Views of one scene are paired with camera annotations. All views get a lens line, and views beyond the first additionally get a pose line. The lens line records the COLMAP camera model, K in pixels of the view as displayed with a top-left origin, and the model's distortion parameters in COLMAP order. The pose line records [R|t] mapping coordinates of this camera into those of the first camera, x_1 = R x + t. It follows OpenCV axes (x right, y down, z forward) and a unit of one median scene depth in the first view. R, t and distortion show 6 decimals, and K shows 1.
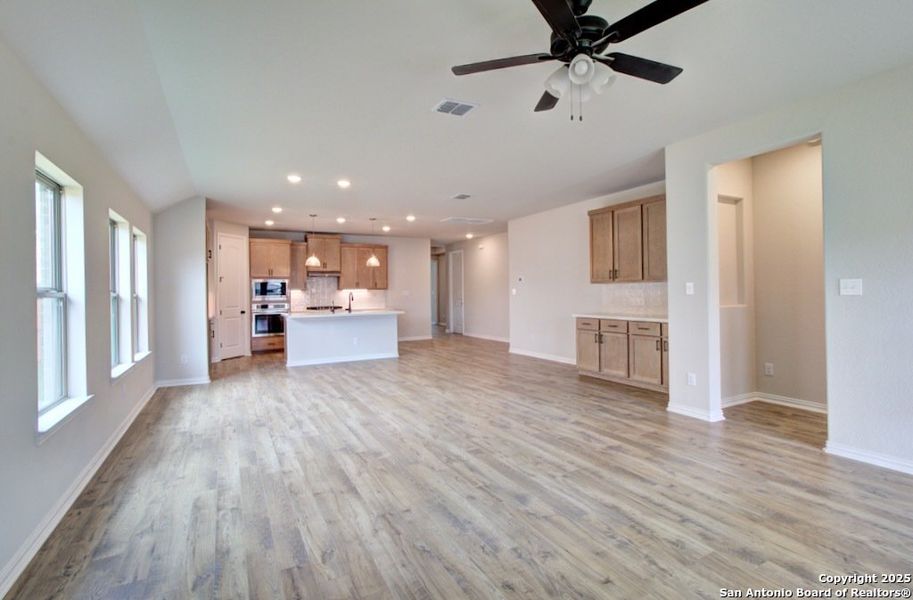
lens RADIAL K [[432.6, 0, 456.9], [0, 432.6, 282.7], [0, 0, 1]] dist [-0.006280, 0.004518]
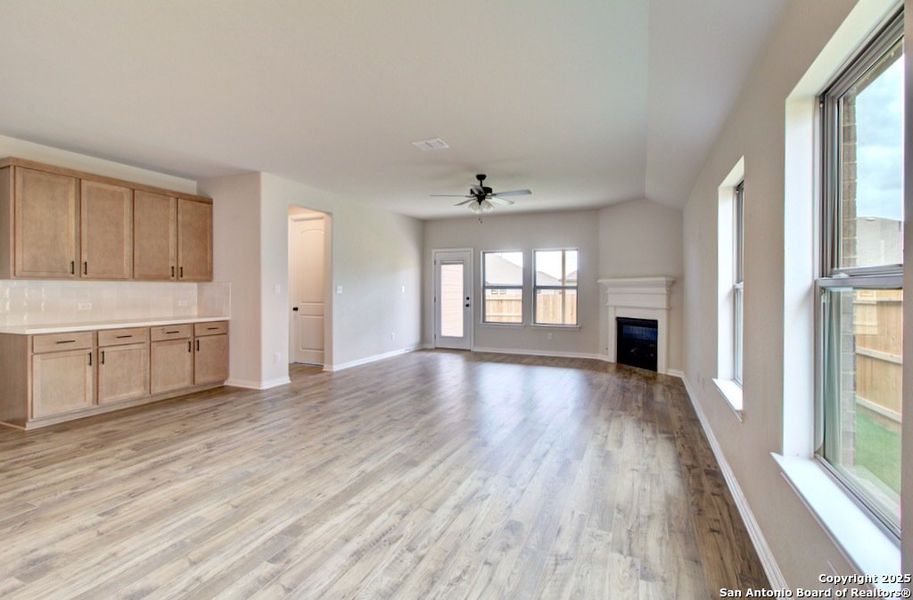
lens RADIAL K [[432.6, 0, 449.4], [0, 432.6, 293.8], [0, 0, 1]] dist [-0.006280, 0.004518]
pose [[-0.610773, 0.007007, 0.791775, -0.756650], [-0.008777, 0.999839, -0.015619, 0.038761], [-0.791757, -0.016489, -0.610613, 1.264749]]
